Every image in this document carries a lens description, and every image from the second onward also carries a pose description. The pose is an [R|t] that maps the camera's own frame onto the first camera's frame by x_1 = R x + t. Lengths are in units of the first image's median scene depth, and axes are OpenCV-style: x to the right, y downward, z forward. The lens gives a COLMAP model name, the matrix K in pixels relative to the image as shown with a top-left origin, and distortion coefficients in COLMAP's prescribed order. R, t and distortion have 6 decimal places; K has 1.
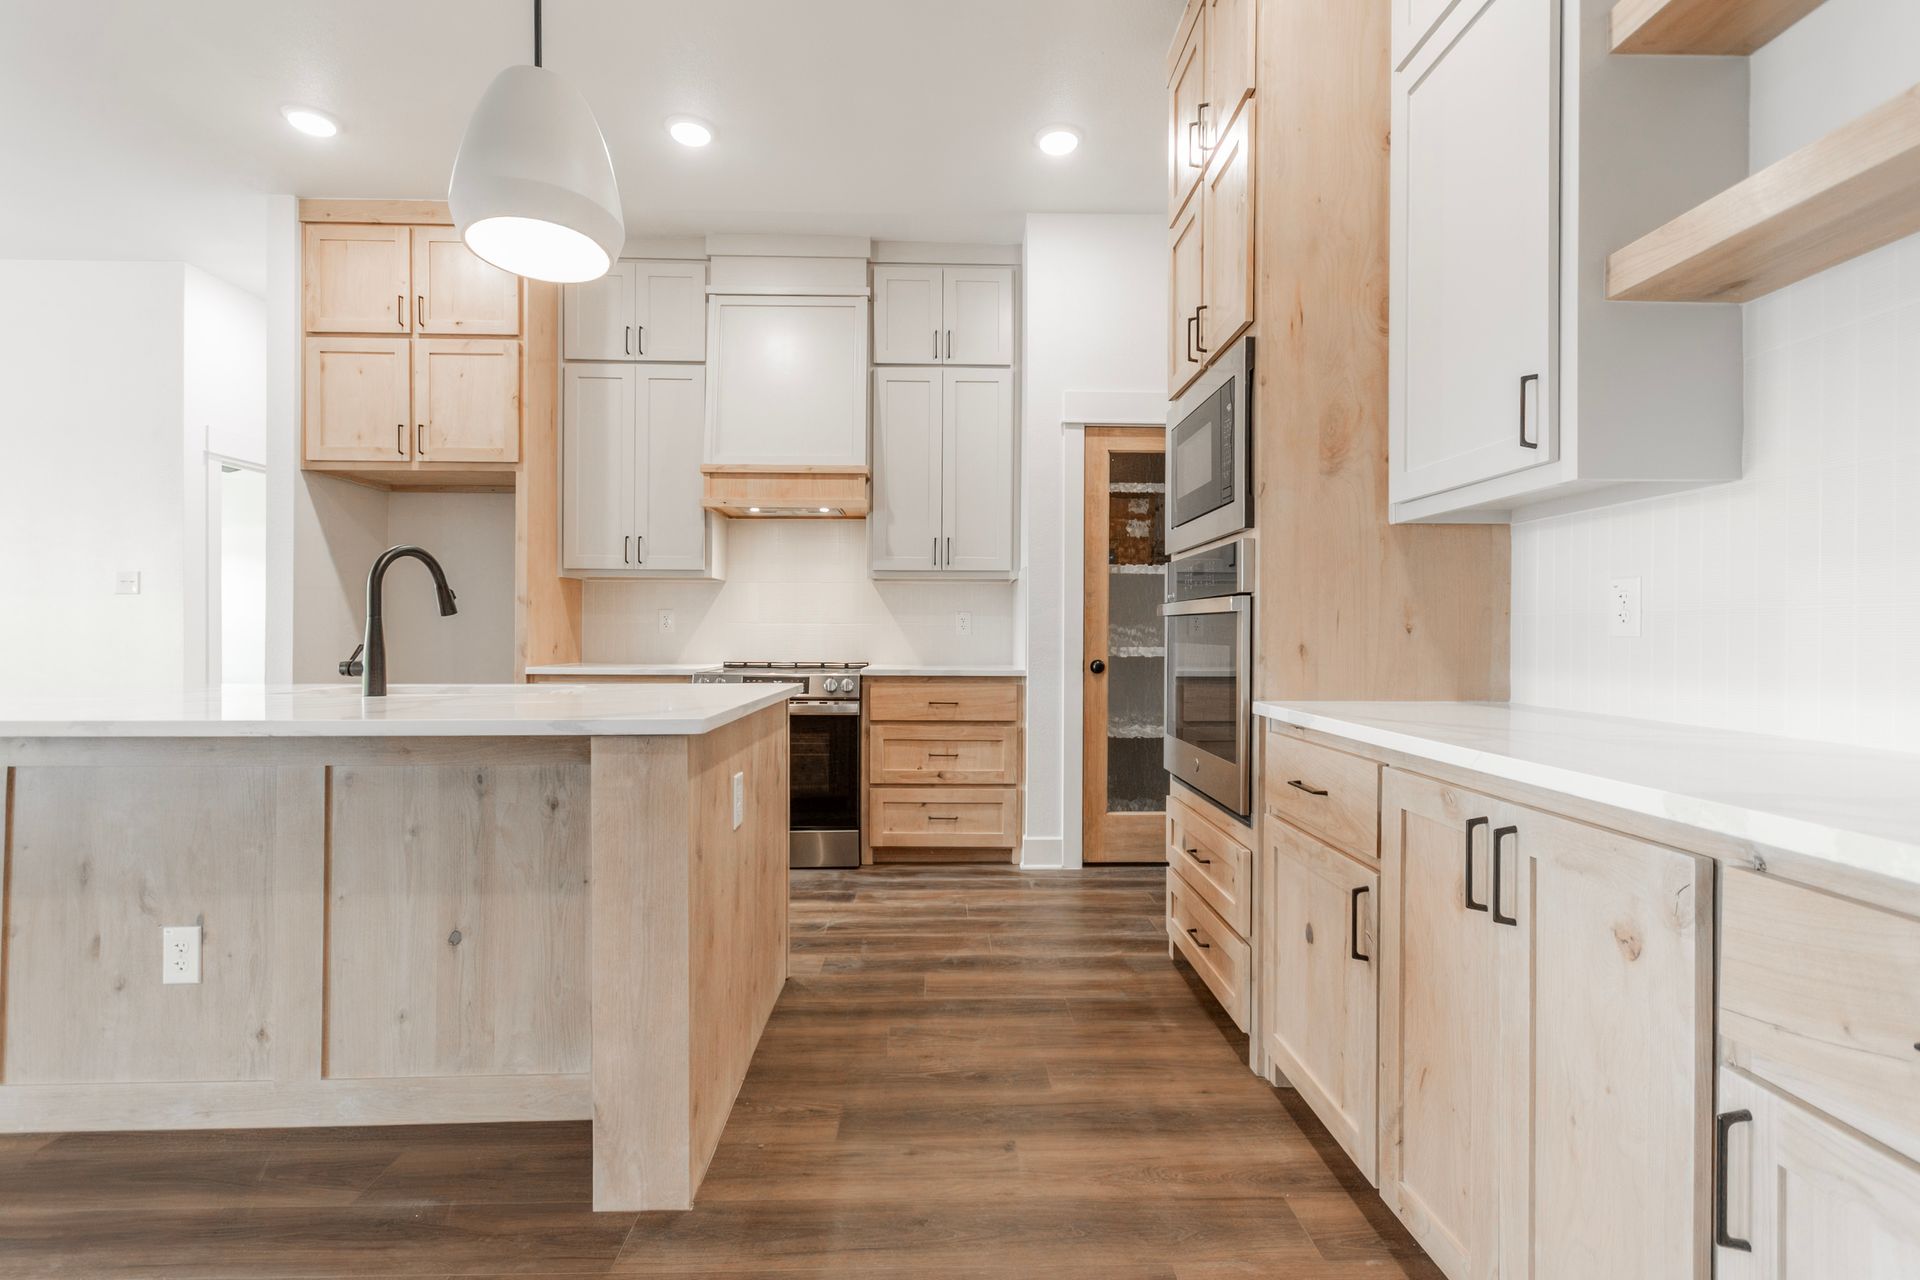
lens RADIAL K [[873.8, 0, 956.8], [0, 873.8, 637.3], [0, 0, 1]] dist [0.004176, 0.000428]
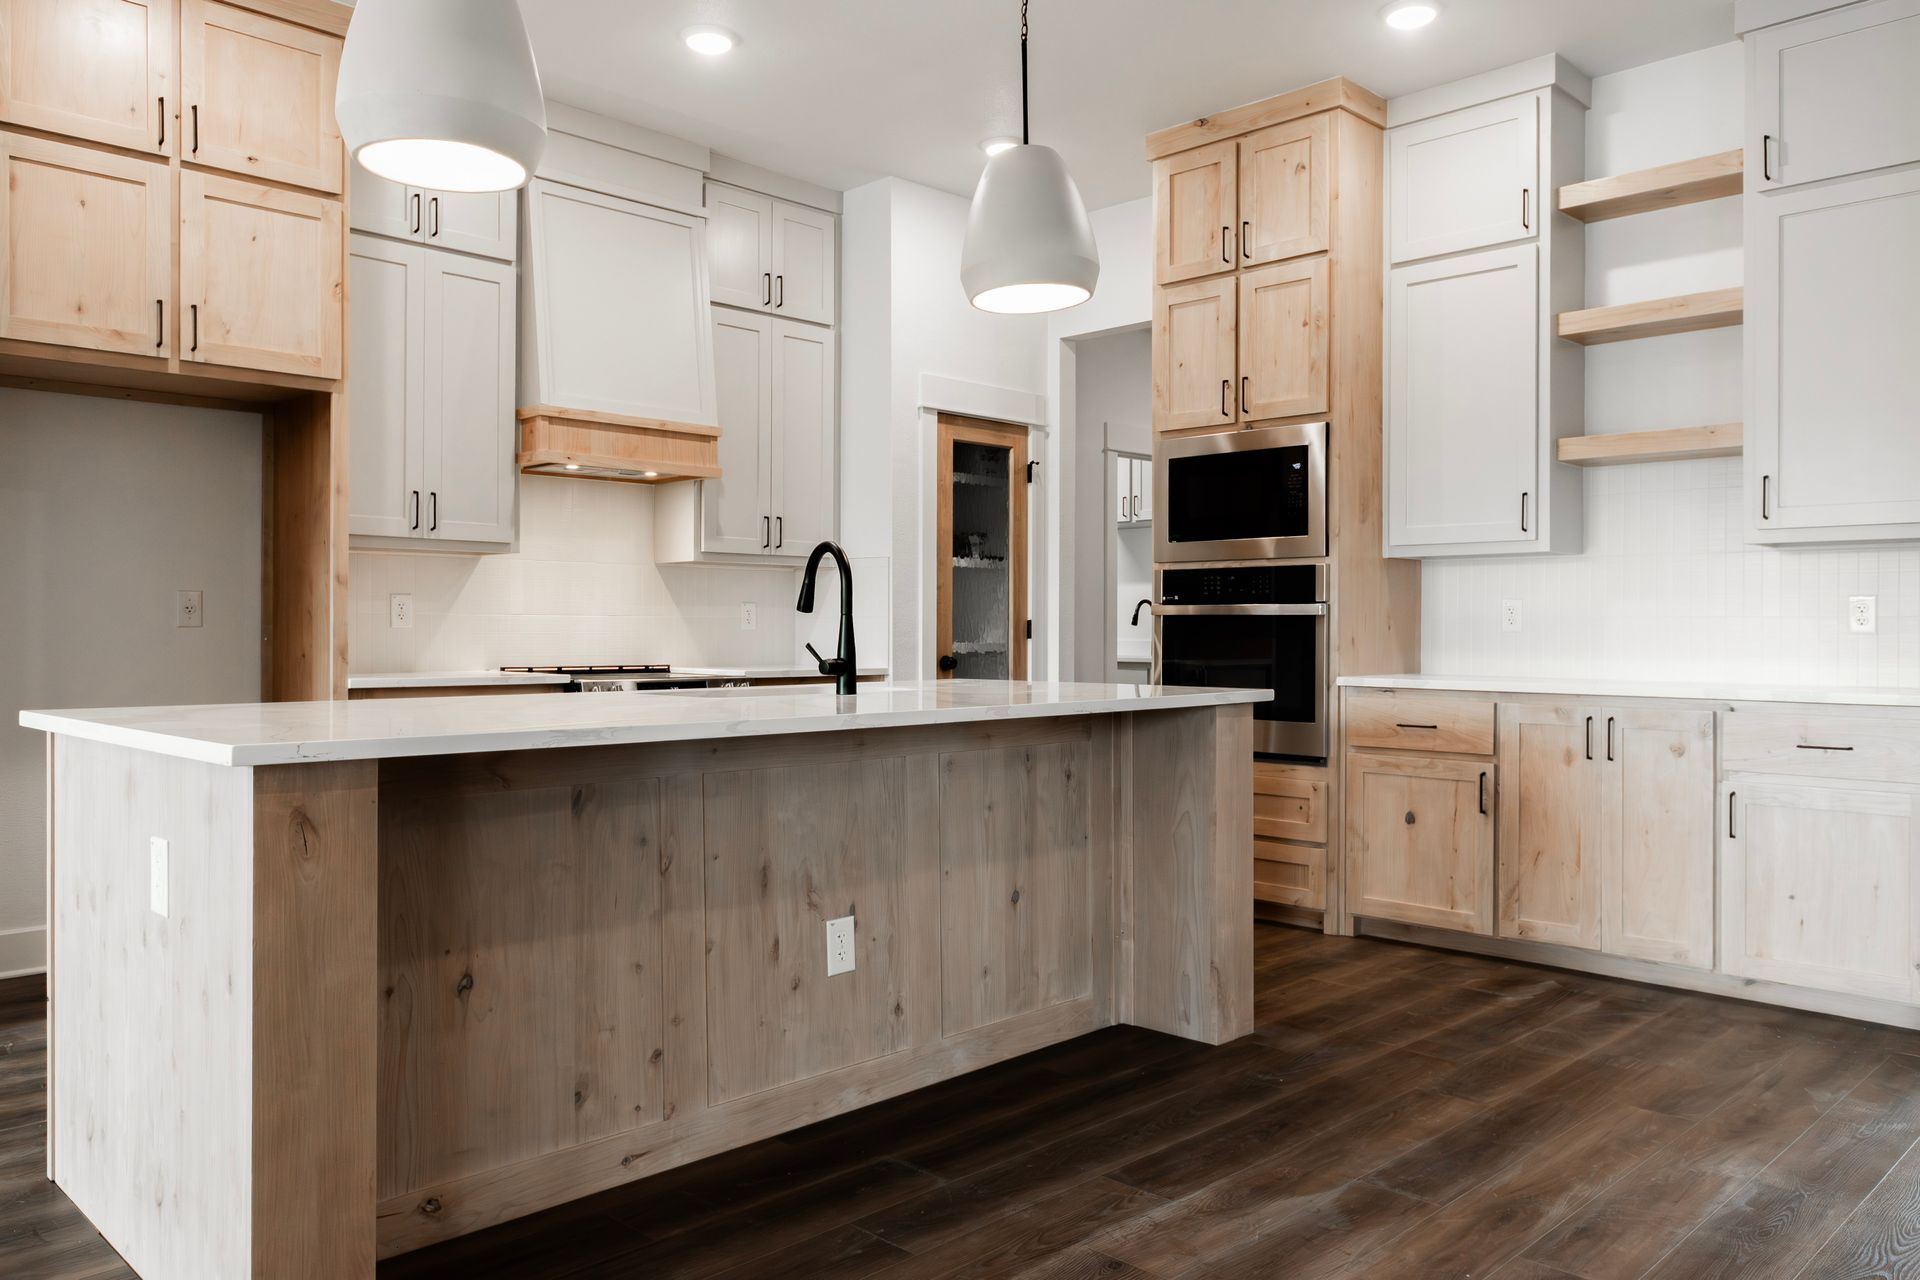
lens RADIAL K [[1414.4, 0, 960.0], [0, 1414.4, 640.0], [0, 0, 1]] dist [-0.002844, -0.000475]
pose [[0.722352, -0.006502, 0.691495, -1.713273], [0.001706, 0.999970, 0.007620, -0.006791], [-0.691524, -0.004325, 0.722341, -0.258079]]
